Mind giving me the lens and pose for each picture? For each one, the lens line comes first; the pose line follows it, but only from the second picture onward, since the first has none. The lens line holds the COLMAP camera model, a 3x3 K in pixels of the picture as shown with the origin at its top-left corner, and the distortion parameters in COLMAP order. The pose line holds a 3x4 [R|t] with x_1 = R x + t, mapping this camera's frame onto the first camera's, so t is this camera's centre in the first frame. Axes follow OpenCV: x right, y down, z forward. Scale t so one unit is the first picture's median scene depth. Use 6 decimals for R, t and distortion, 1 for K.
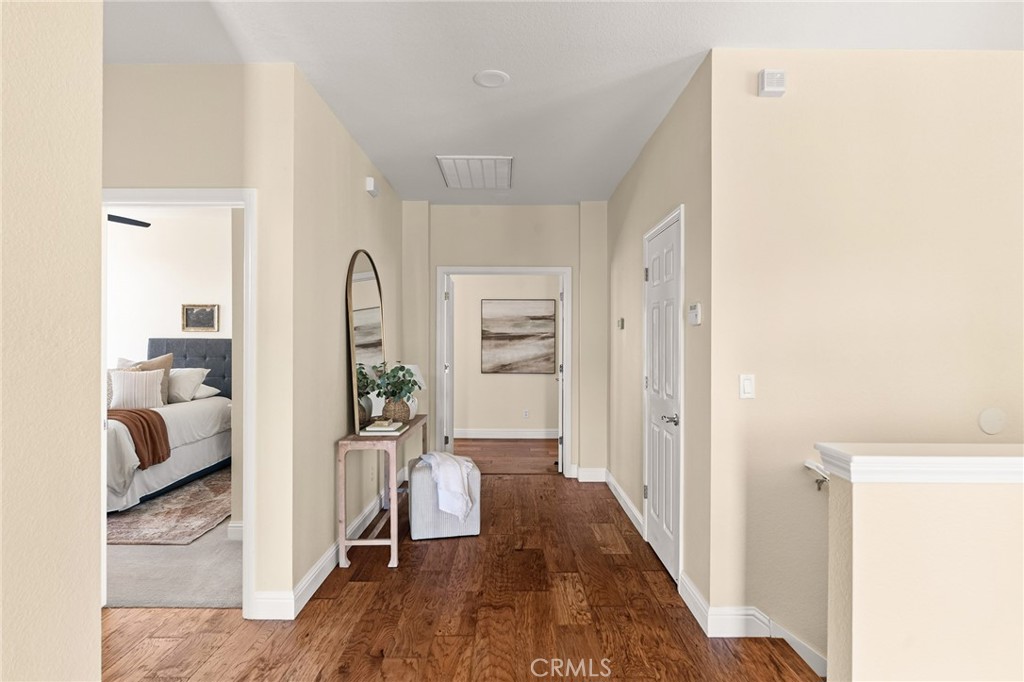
lens RADIAL K [[547.3, 0, 512.0], [0, 547.3, 341.0], [0, 0, 1]] dist [-0.003690, -0.000881]
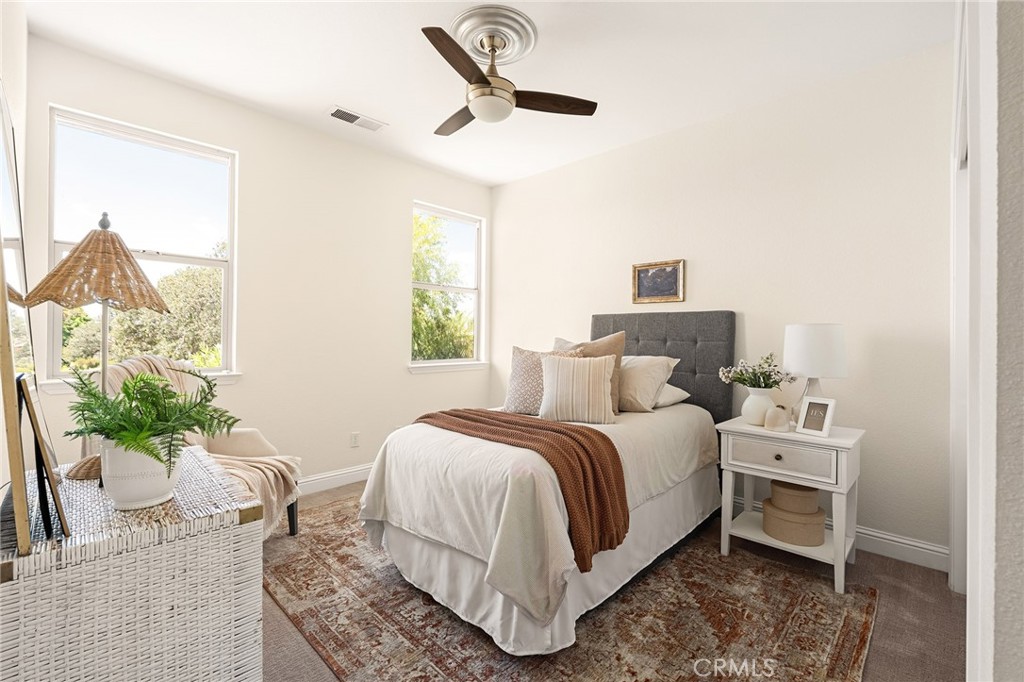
lens RADIAL K [[462.1, 0, 512.0], [0, 462.1, 341.0], [0, 0, 1]] dist [0.000005, -0.000002]
pose [[0.729616, 0.006604, -0.683825, -0.367663], [-0.007146, 0.999972, 0.002033, 0.034990], [0.683819, 0.003403, 0.729643, 0.546347]]
